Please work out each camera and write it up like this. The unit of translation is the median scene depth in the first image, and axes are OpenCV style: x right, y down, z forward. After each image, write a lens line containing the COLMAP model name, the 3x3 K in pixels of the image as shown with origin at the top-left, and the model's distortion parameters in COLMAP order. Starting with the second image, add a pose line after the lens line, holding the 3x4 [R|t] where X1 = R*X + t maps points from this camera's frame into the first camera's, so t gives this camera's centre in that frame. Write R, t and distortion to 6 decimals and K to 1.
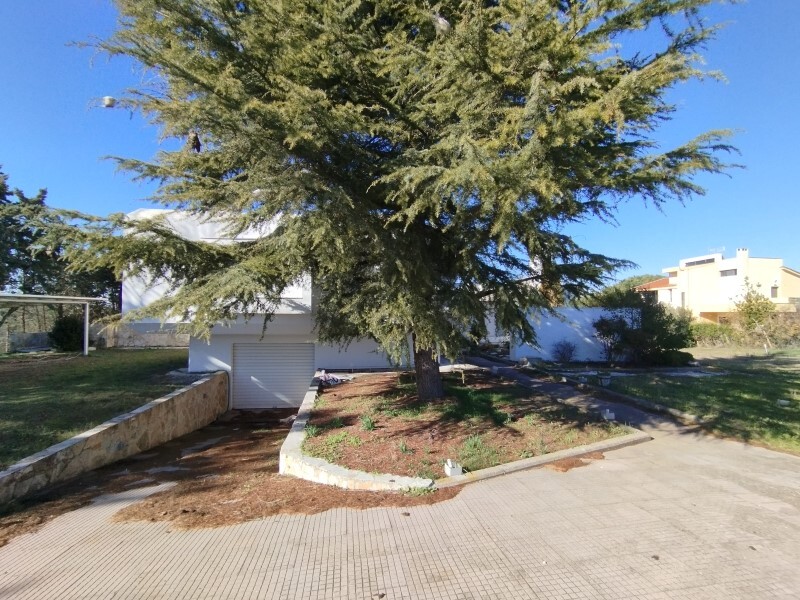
lens RADIAL K [[366.6, 0, 404.7], [0, 366.6, 304.2], [0, 0, 1]] dist [0.003529, 0.001959]
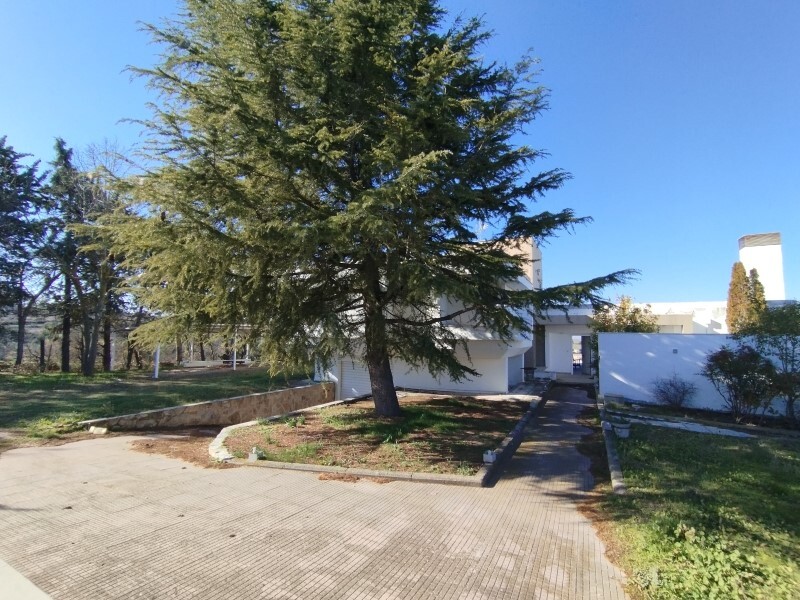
lens RADIAL K [[366.6, 0, 404.7], [0, 366.6, 304.2], [0, 0, 1]] dist [0.003529, 0.001959]
pose [[0.811428, -0.044816, -0.582732, 0.219069], [0.008137, 0.997825, -0.065409, -0.004243], [0.584396, 0.048333, 0.810028, 0.023954]]
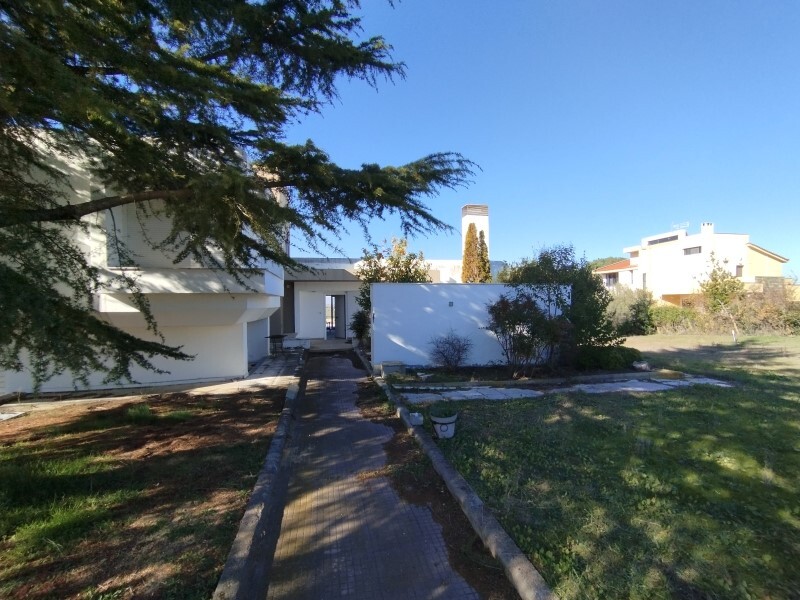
lens RADIAL K [[366.6, 0, 404.7], [0, 366.6, 304.2], [0, 0, 1]] dist [0.003529, 0.001959]
pose [[0.998175, -0.014893, 0.058515, 0.159240], [0.013089, 0.999431, 0.031098, 0.011829], [-0.058944, -0.030275, 0.997802, 0.181139]]
